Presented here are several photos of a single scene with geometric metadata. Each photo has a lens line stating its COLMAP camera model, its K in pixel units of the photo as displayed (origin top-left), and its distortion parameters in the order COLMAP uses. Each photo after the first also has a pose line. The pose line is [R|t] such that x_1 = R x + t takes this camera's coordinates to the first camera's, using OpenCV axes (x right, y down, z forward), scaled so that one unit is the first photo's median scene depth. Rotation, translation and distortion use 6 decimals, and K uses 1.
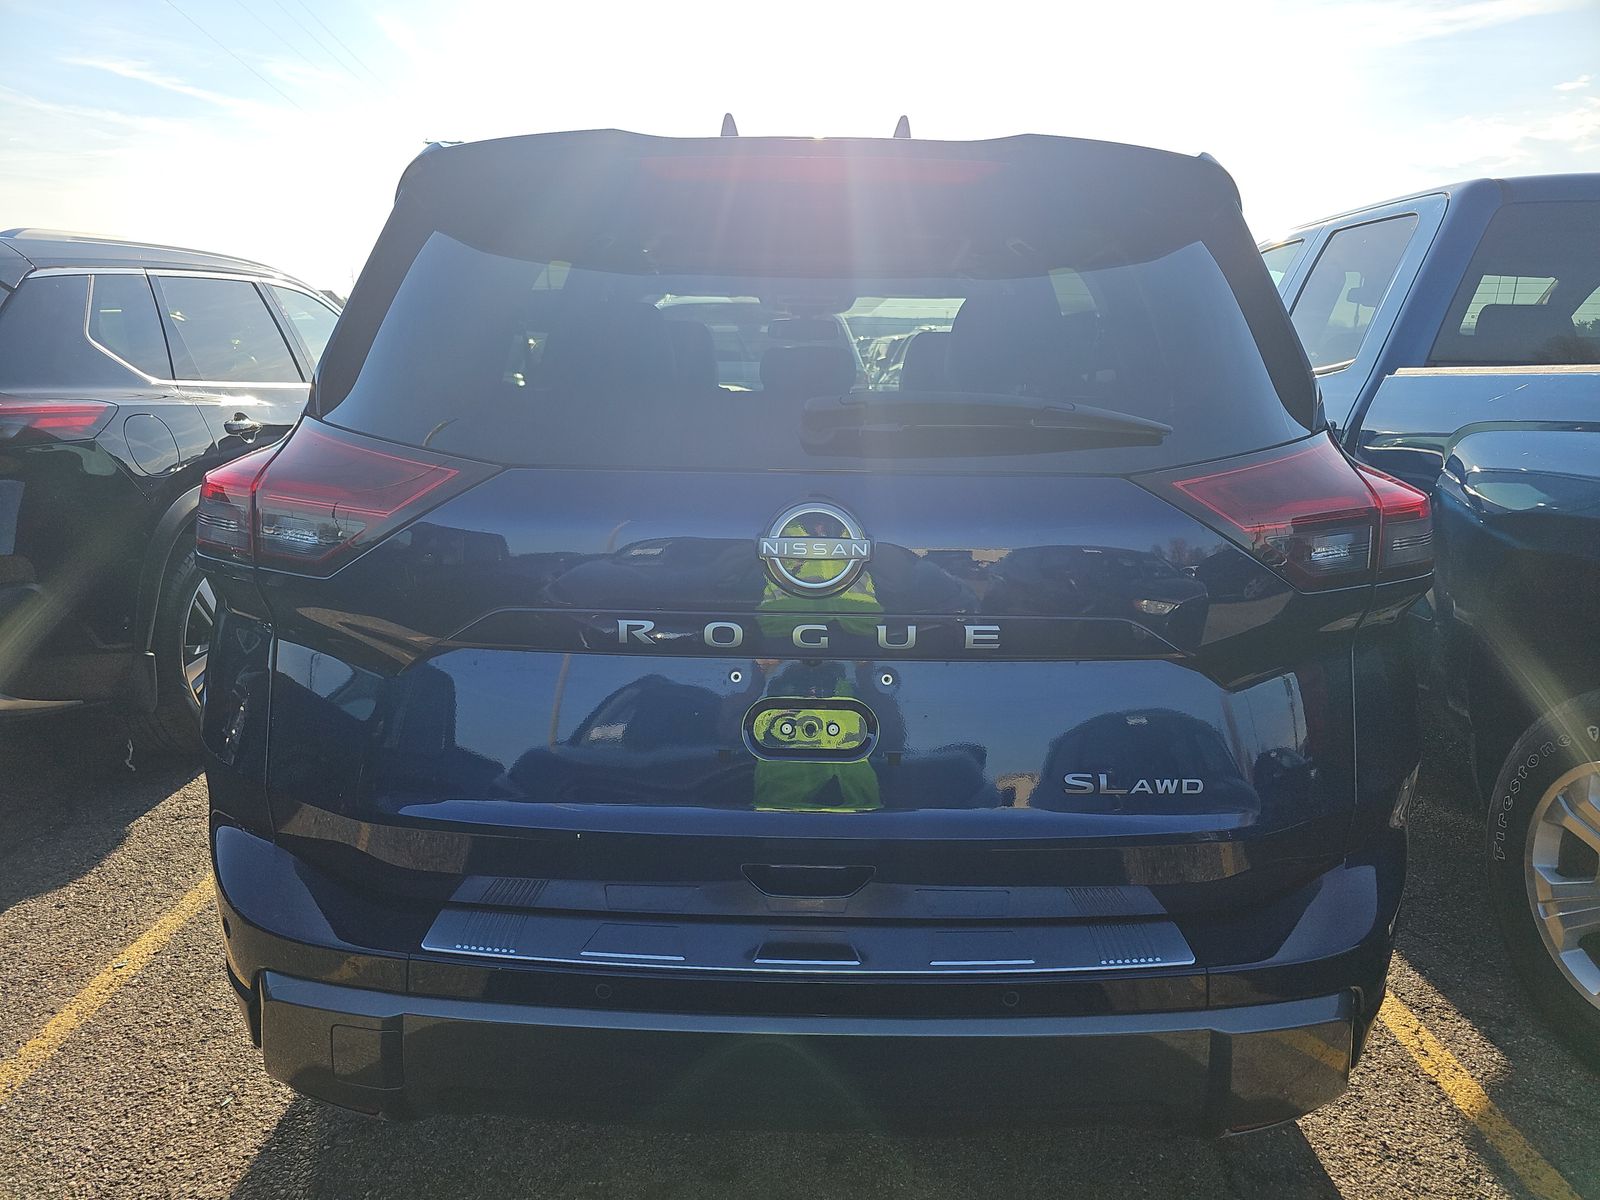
lens RADIAL K [[1064.4, 0, 792.0], [0, 1064.4, 591.9], [0, 0, 1]] dist [-0.005273, 0.000105]
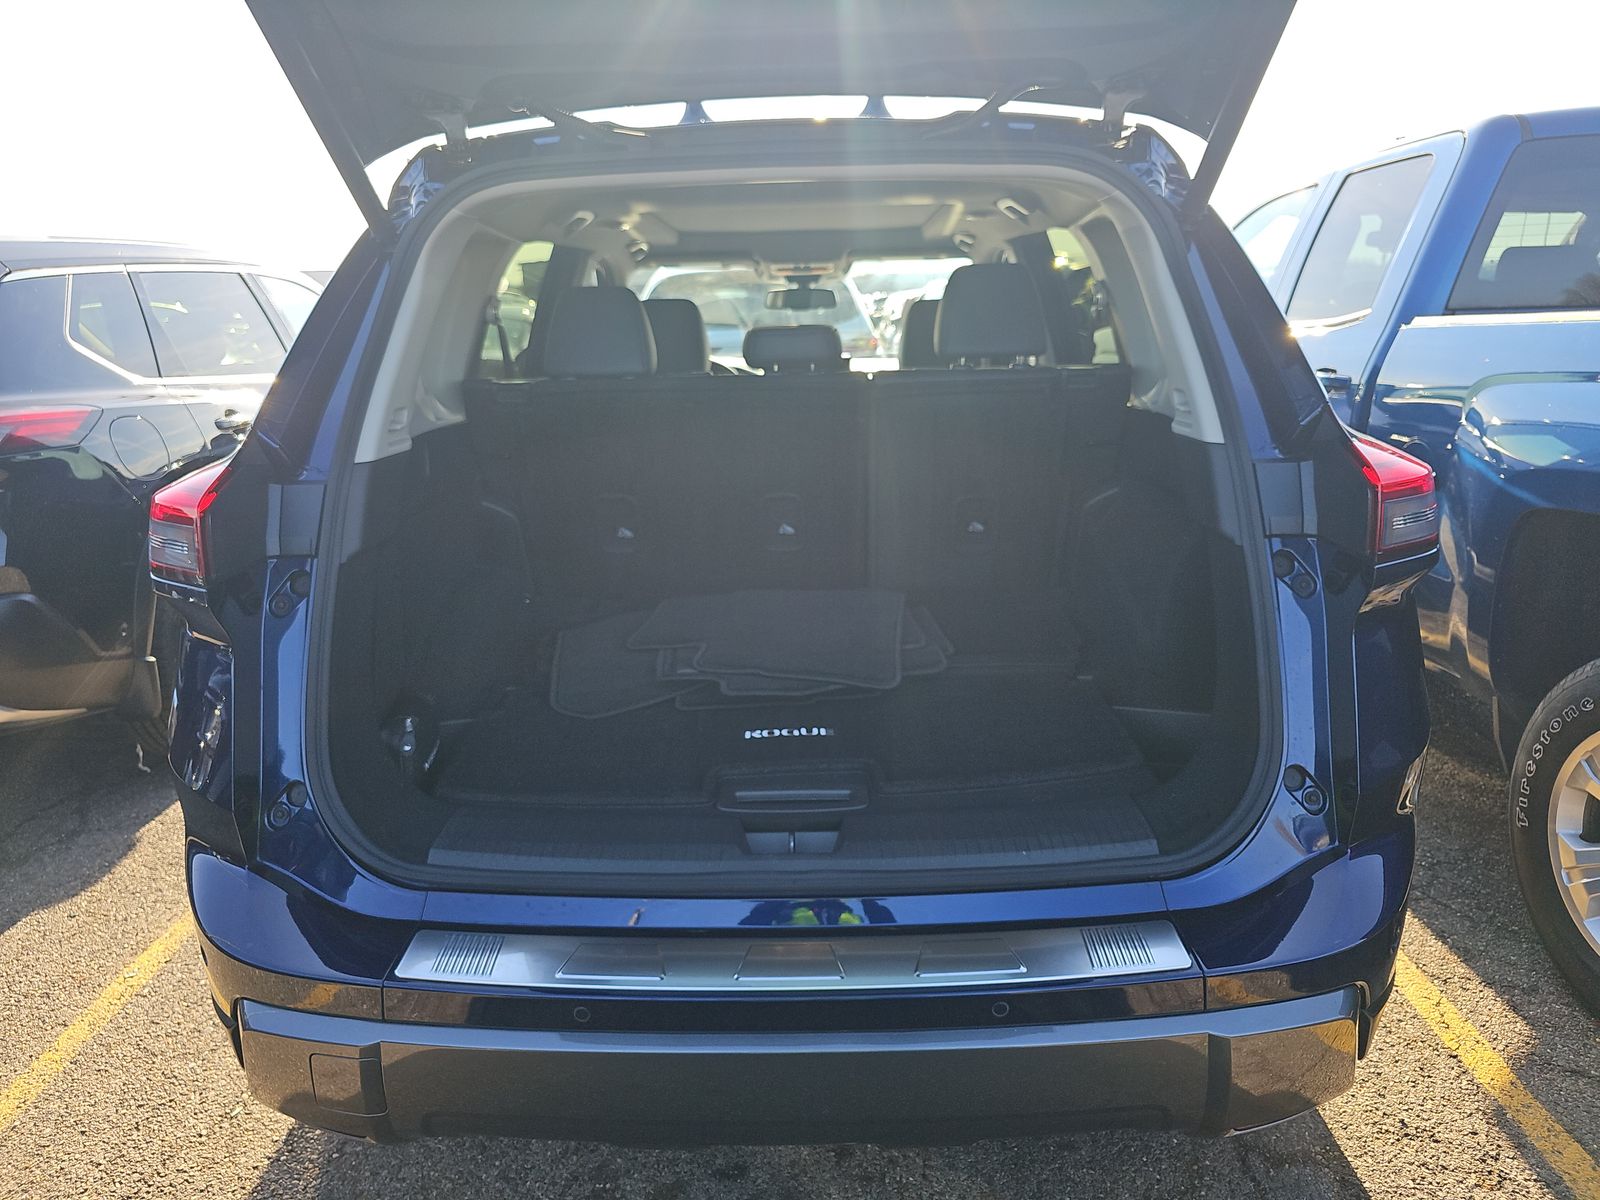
lens RADIAL K [[1064.4, 0, 808.1], [0, 1064.4, 596.9], [0, 0, 1]] dist [-0.005273, 0.000105]
pose [[0.999239, -0.035828, -0.015417, 0.034506], [0.036439, 0.998480, 0.041343, -0.023079], [0.013912, -0.041873, 0.999026, 0.025485]]
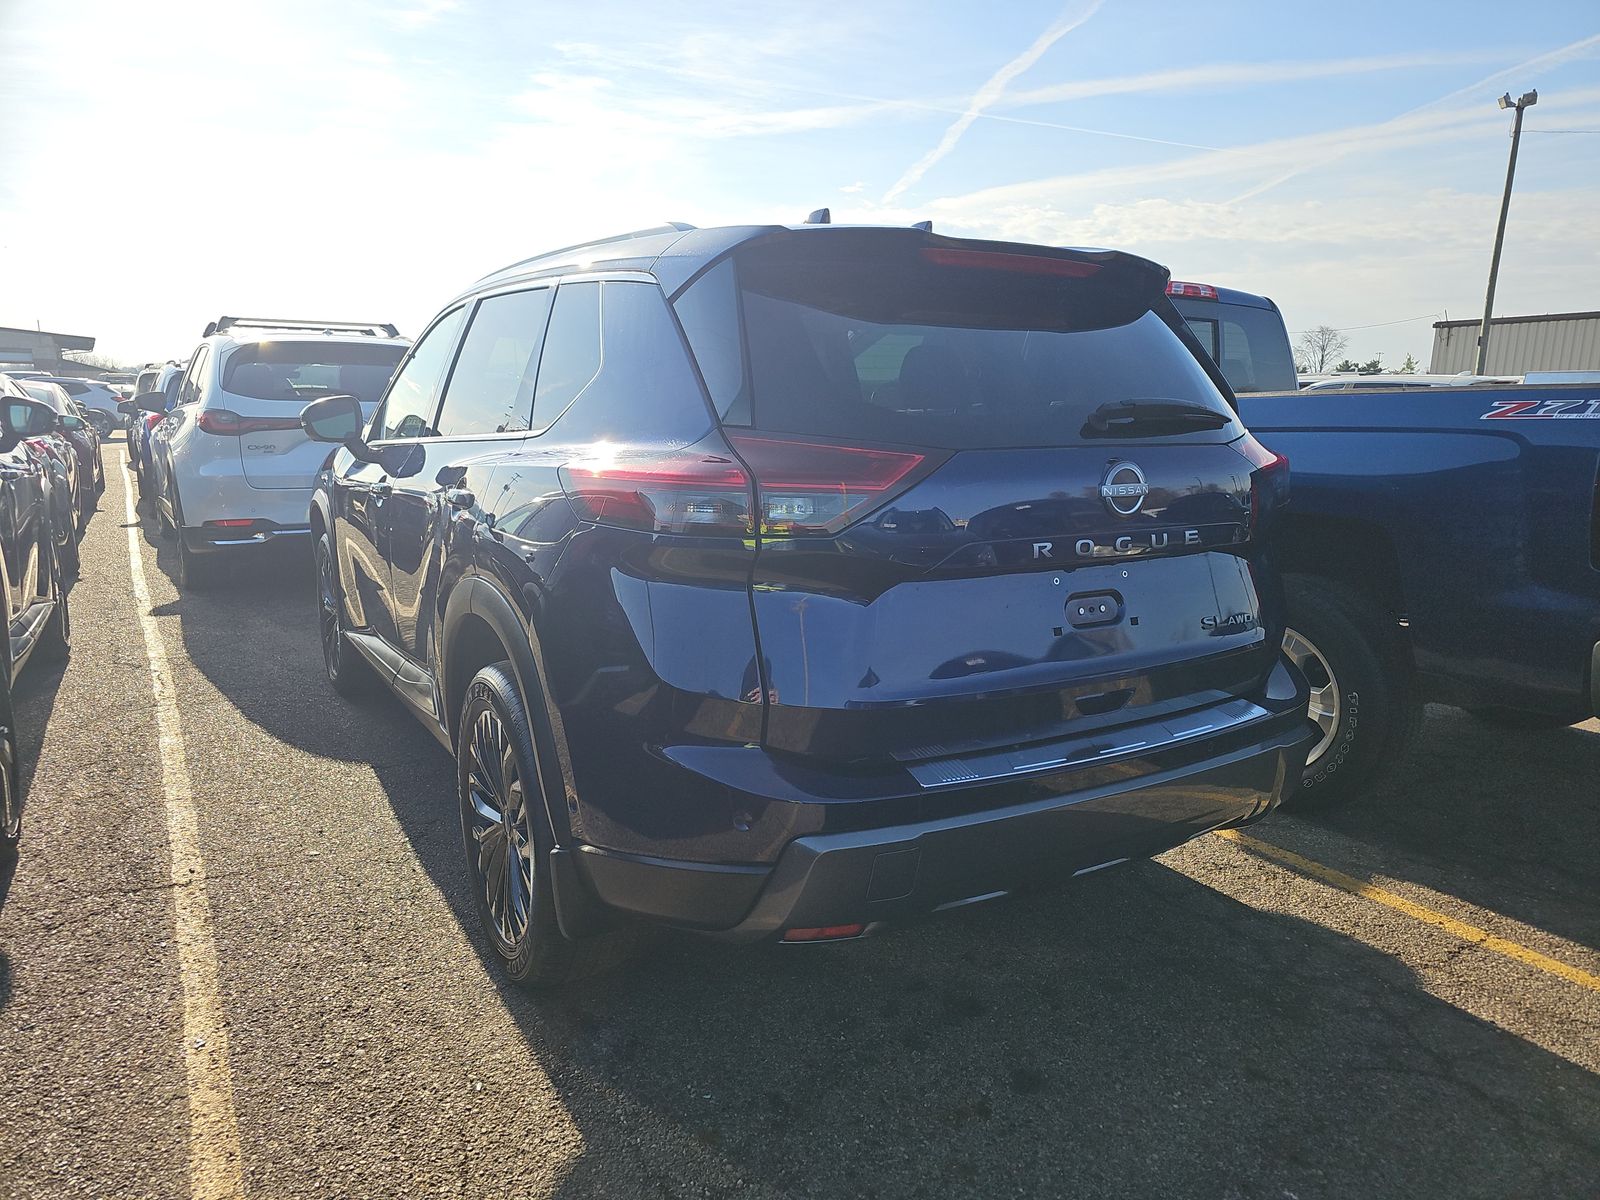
lens RADIAL K [[1064.4, 0, 801.0], [0, 1064.4, 613.7], [0, 0, 1]] dist [-0.005273, 0.000105]
pose [[0.846103, -0.105877, 0.522397, -0.659642], [0.120408, 0.992705, 0.006178, 0.040085], [-0.519241, 0.057674, 0.852680, -0.079082]]
